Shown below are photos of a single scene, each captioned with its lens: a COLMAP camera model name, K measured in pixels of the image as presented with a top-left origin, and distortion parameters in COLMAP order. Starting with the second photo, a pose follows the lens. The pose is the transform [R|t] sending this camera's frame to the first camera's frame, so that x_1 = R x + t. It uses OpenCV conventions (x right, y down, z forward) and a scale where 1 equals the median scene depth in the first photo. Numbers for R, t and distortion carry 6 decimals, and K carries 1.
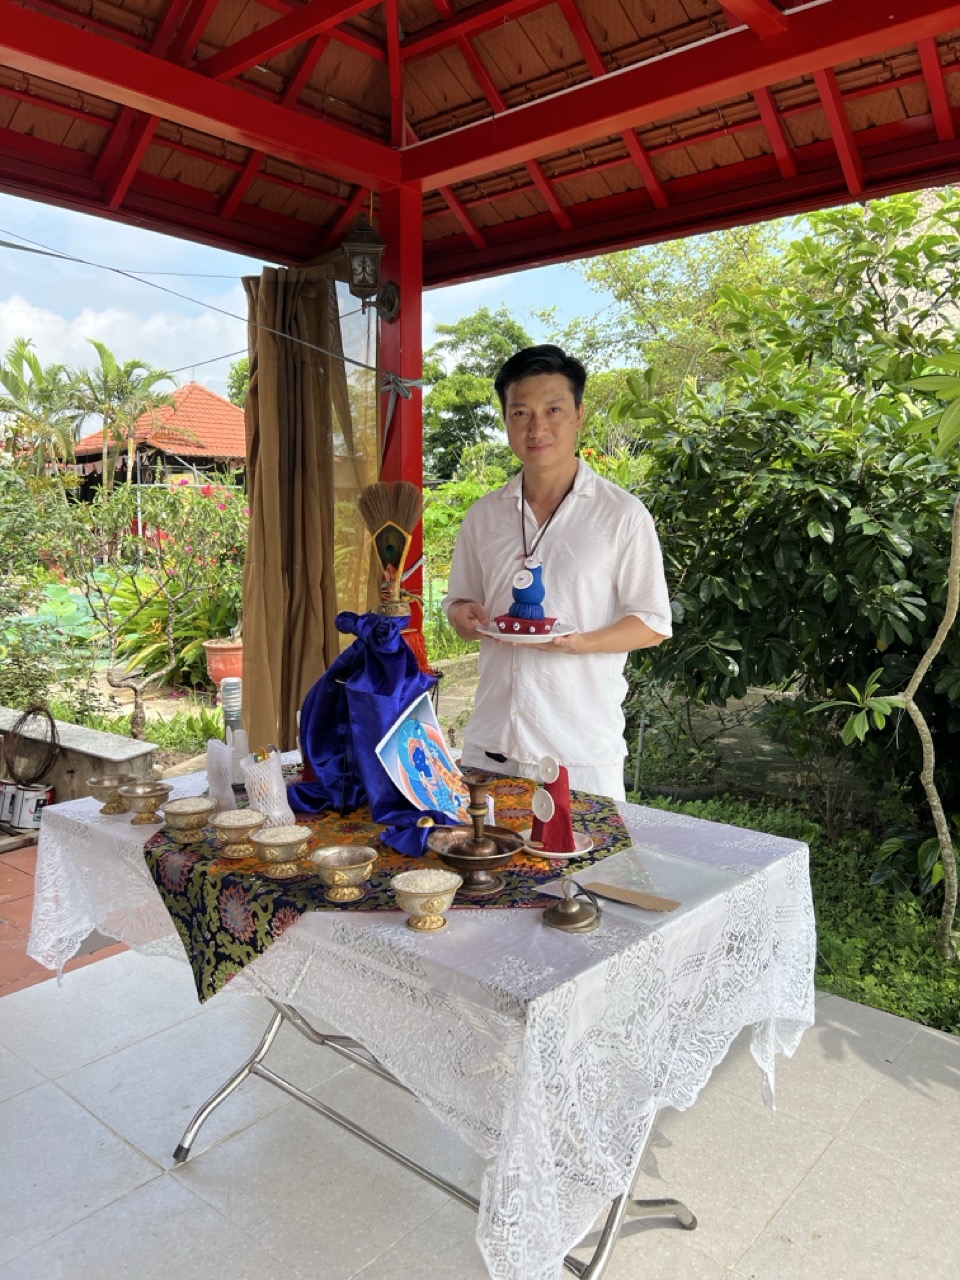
lens RADIAL K [[974.4, 0, 471.7], [0, 974.4, 635.2], [0, 0, 1]] dist [0.062387, -0.069118]
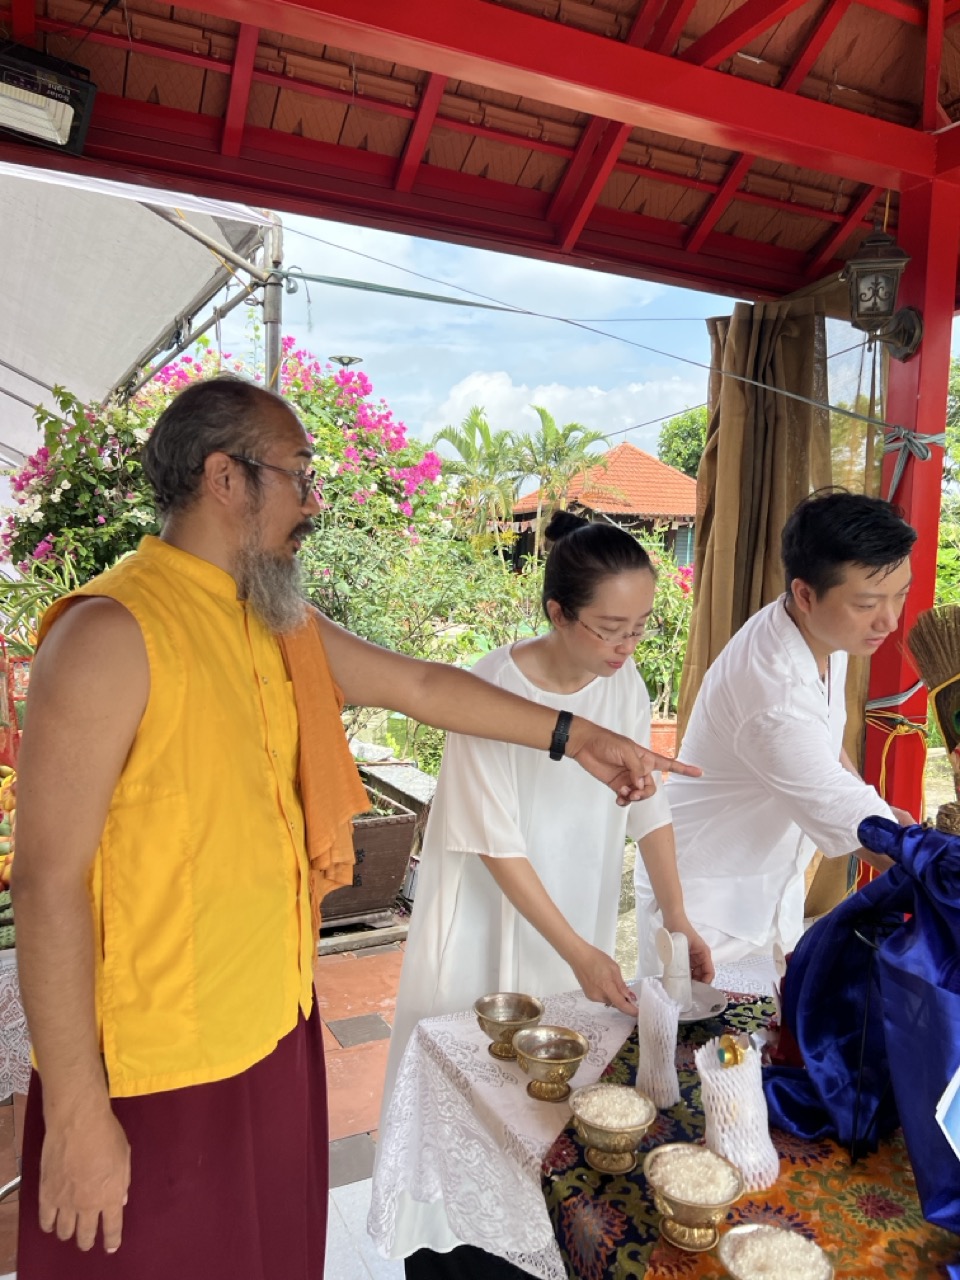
lens RADIAL K [[963.8, 0, 488.2], [0, 963.8, 637.6], [0, 0, 1]] dist [0.052219, -0.048840]
pose [[0.919316, 0.053774, -0.389828, -0.041701], [-0.073405, 0.996666, -0.035626, -0.032678], [0.386613, 0.061367, 0.920198, 0.115799]]
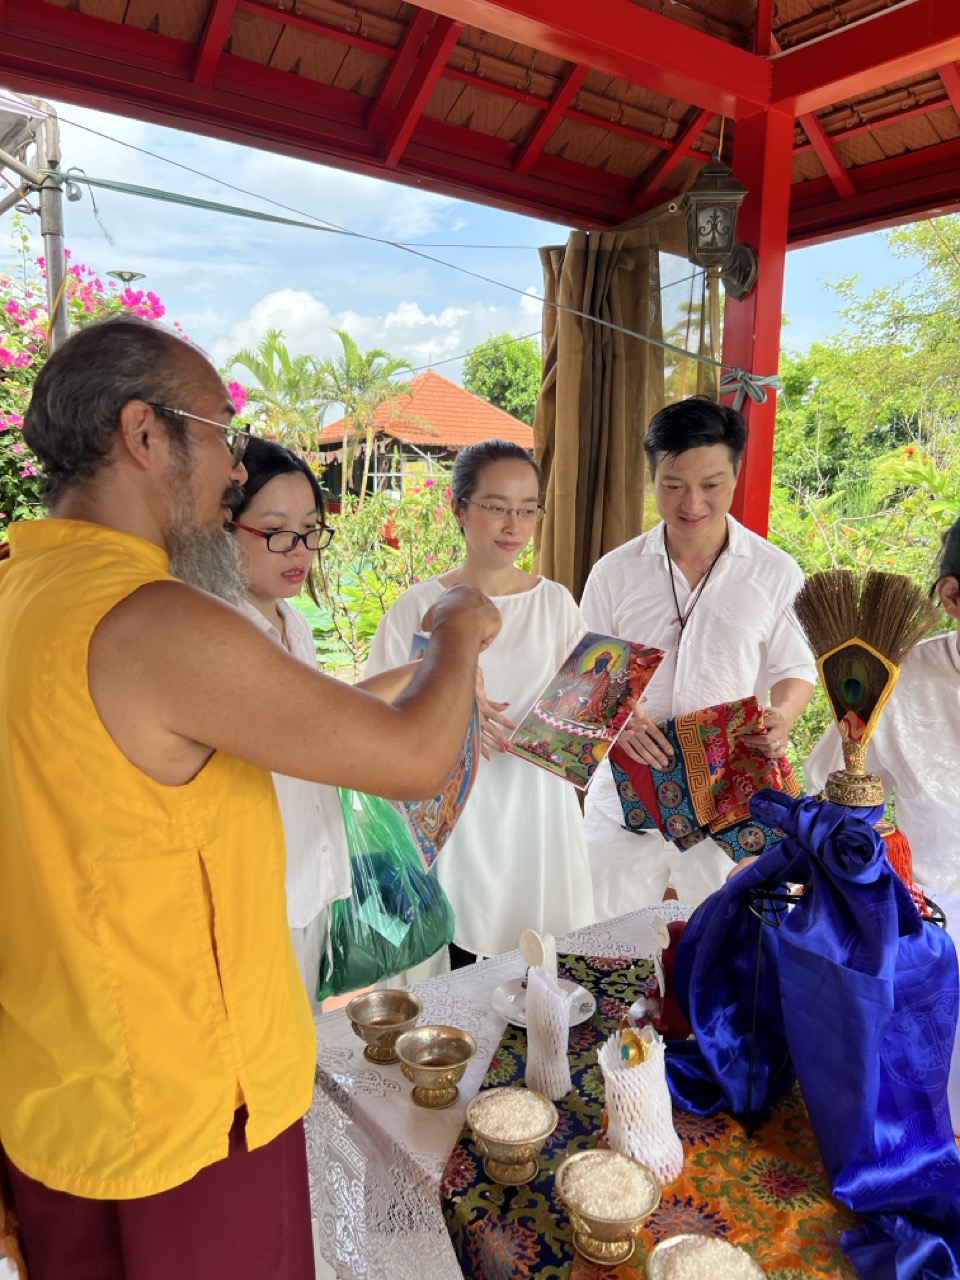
lens RADIAL K [[968.7, 0, 480.0], [0, 968.7, 646.7], [0, 0, 1]] dist [0.044442, -0.041744]
pose [[0.977315, 0.042943, -0.207392, -0.062798], [-0.036673, 0.998749, 0.033982, -0.042657], [0.208592, -0.025605, 0.977668, 0.132872]]
